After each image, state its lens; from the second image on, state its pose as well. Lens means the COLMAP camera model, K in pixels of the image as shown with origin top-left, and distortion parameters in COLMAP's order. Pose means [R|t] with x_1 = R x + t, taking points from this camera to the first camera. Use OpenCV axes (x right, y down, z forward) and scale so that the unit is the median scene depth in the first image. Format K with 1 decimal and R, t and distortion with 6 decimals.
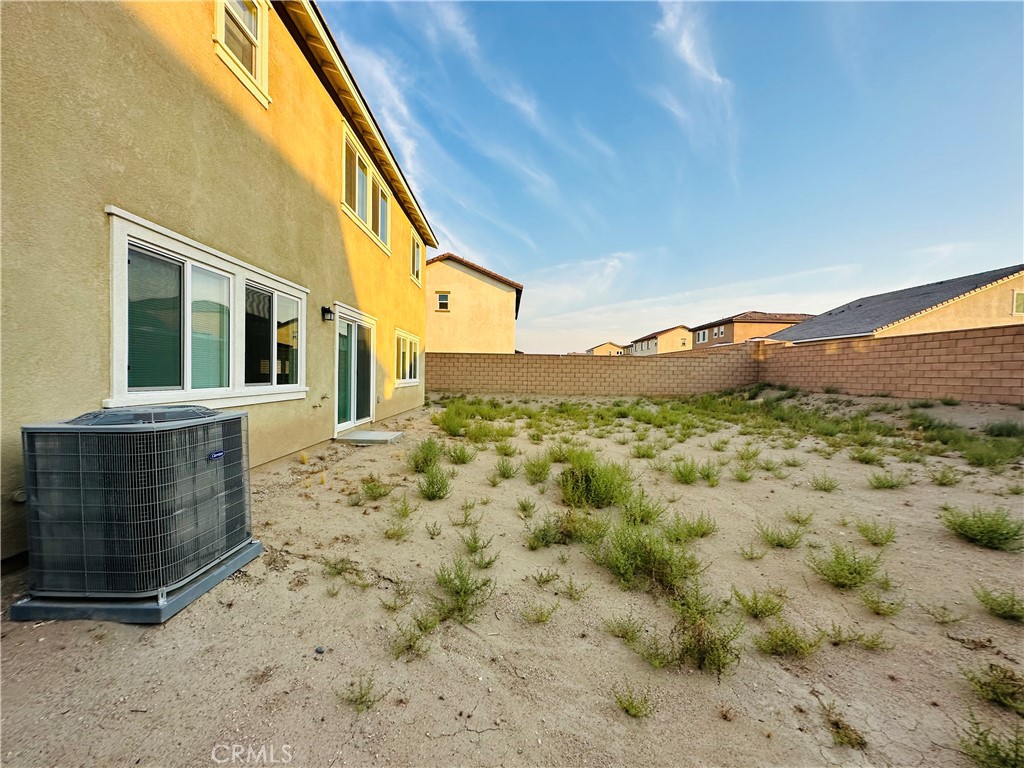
lens RADIAL K [[407.9, 0, 514.7], [0, 407.9, 381.3], [0, 0, 1]] dist [-0.000862, -0.000017]
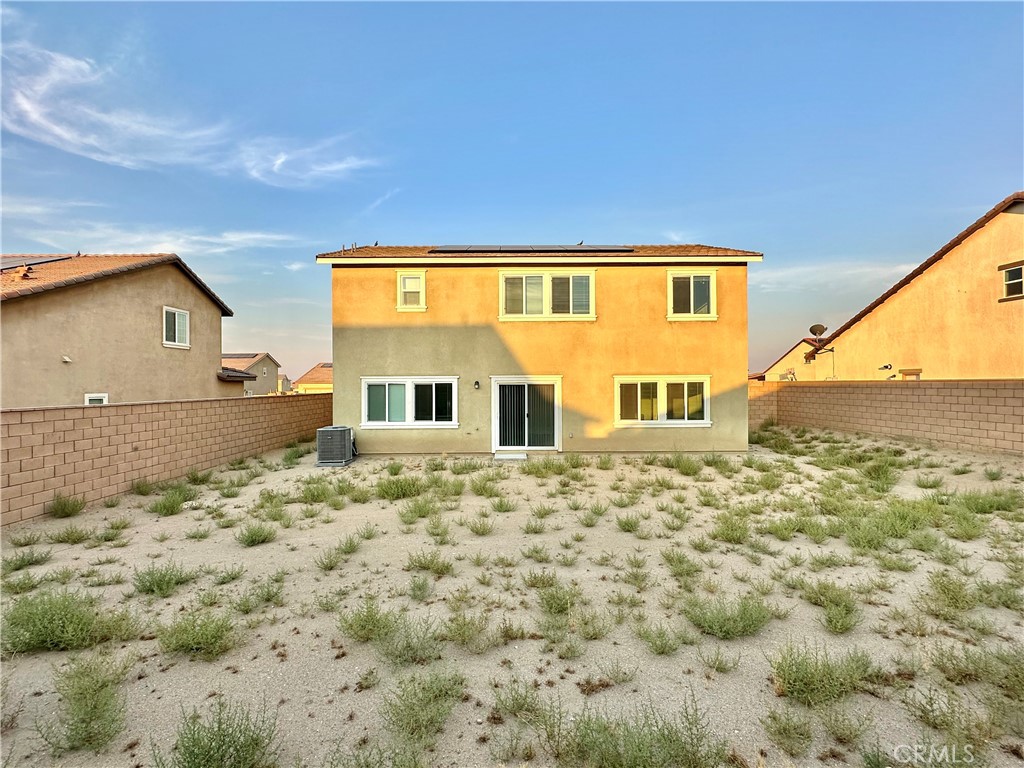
lens RADIAL K [[489.0, 0, 511.1], [0, 489.0, 386.5], [0, 0, 1]] dist [-0.003935, -0.000316]
pose [[-0.010381, -0.011537, -0.999880, 0.592804], [-0.012112, 0.999862, -0.011411, -0.043731], [0.999873, 0.011992, -0.010520, 0.387454]]
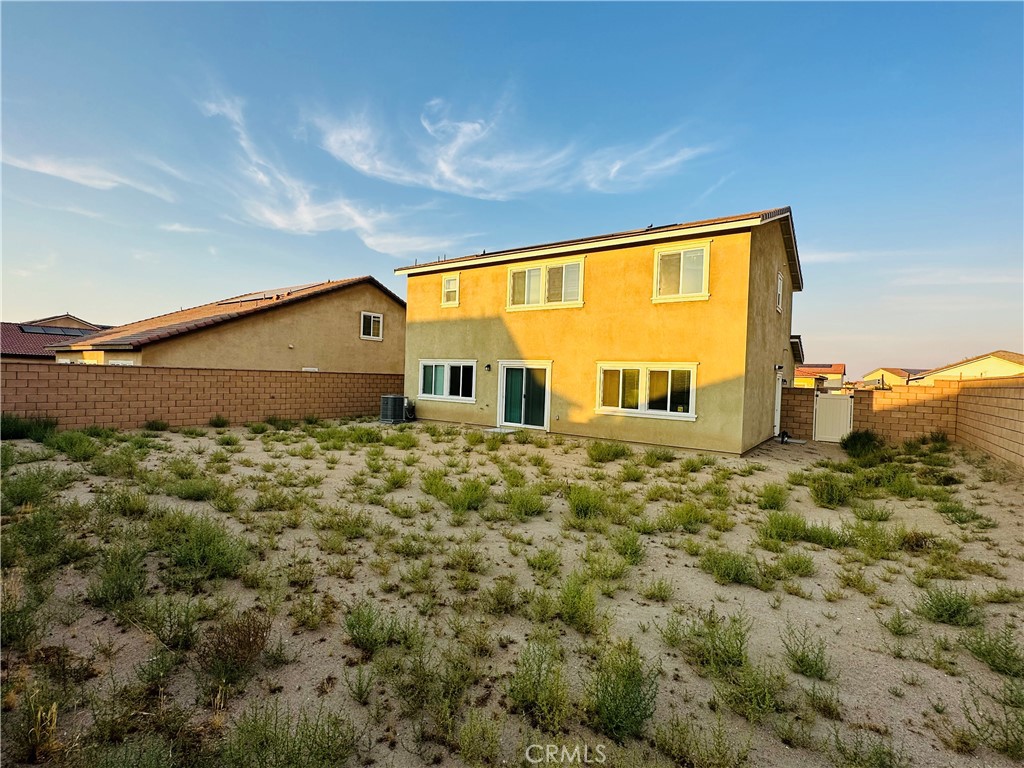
lens RADIAL K [[489.0, 0, 507.5], [0, 489.0, 393.2], [0, 0, 1]] dist [-0.003935, -0.000316]
pose [[-0.603912, -0.008377, -0.797007, 0.519780], [-0.057821, 0.997771, 0.033326, -0.039580], [0.794951, 0.066210, -0.603050, 0.881142]]
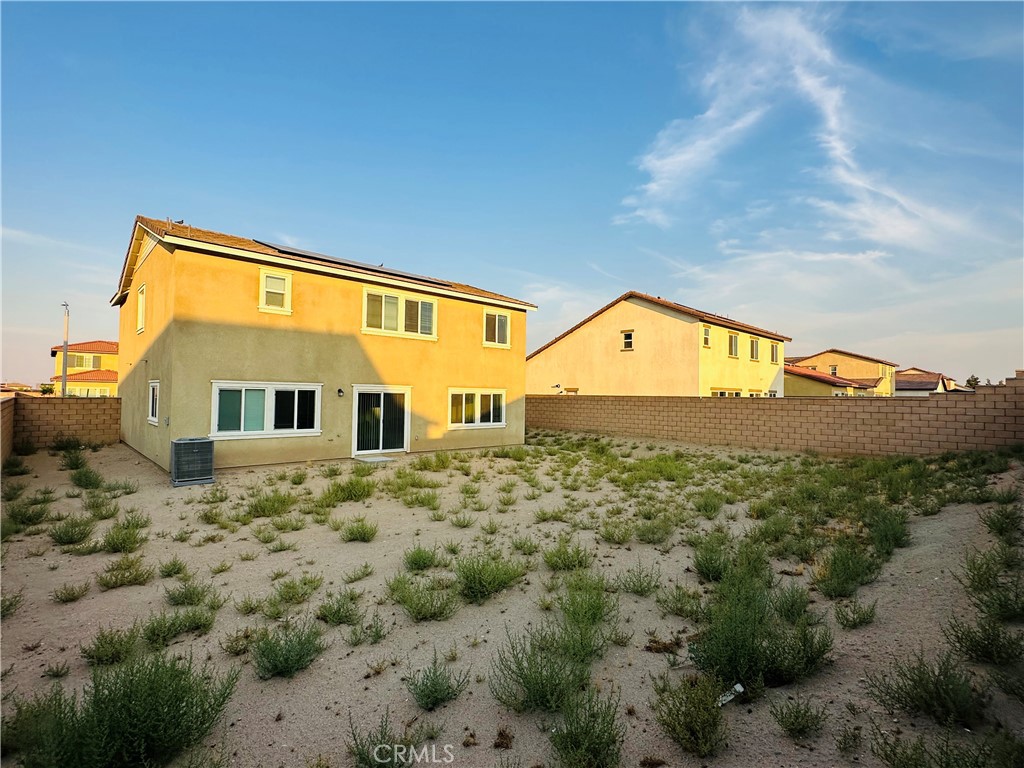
lens RADIAL K [[489.0, 0, 513.2], [0, 489.0, 383.9], [0, 0, 1]] dist [-0.003935, -0.000316]
pose [[0.680136, -0.023827, -0.732698, 0.596218], [-0.017466, 0.998661, -0.048688, -0.035025], [0.732877, 0.045912, 0.678810, 0.004574]]
